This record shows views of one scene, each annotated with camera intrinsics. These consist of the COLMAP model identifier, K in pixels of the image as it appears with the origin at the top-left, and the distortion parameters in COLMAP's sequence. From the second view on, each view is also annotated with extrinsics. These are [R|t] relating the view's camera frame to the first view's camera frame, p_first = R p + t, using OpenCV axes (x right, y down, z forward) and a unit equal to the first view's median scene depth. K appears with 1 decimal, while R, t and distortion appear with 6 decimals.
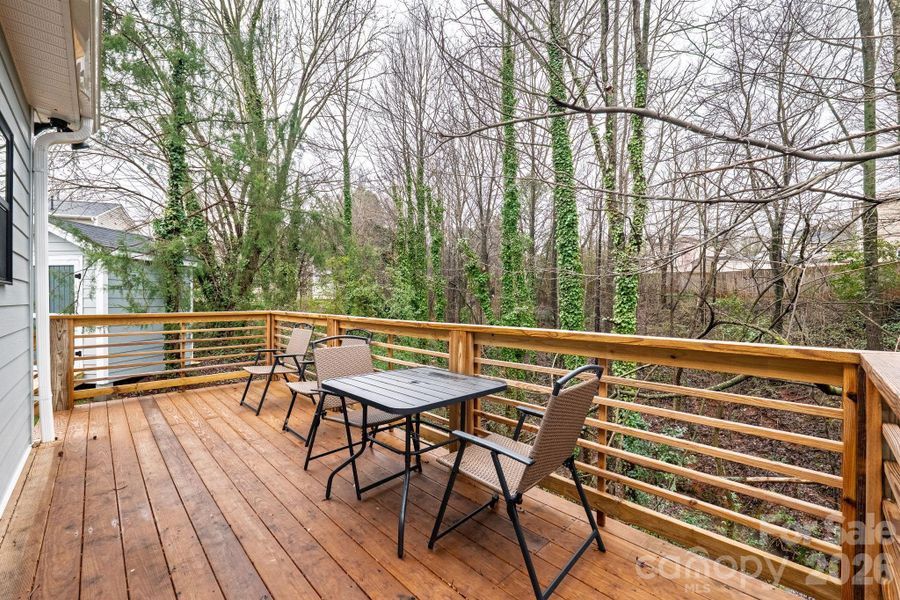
lens RADIAL K [[350.5, 0, 449.3], [0, 350.5, 301.0], [0, 0, 1]] dist [-0.002106, -0.000118]
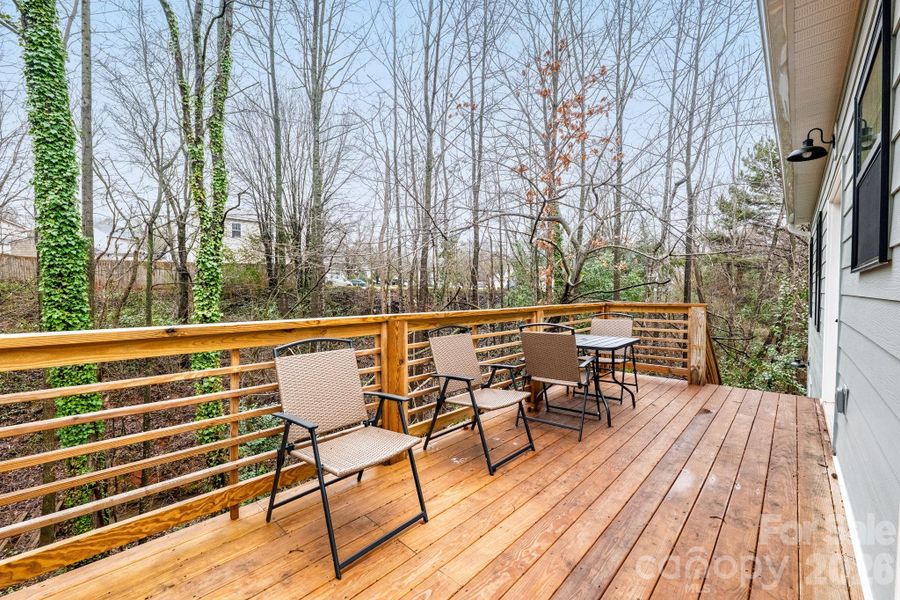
lens RADIAL K [[373.0, 0, 452.7], [0, 373.0, 299.9], [0, 0, 1]] dist [-0.013514, 0.000215]
pose [[-0.037664, -0.019444, 0.999101, -1.560424], [0.009215, 0.999761, 0.019804, 0.020667], [-0.999248, 0.009952, -0.037476, 1.458326]]
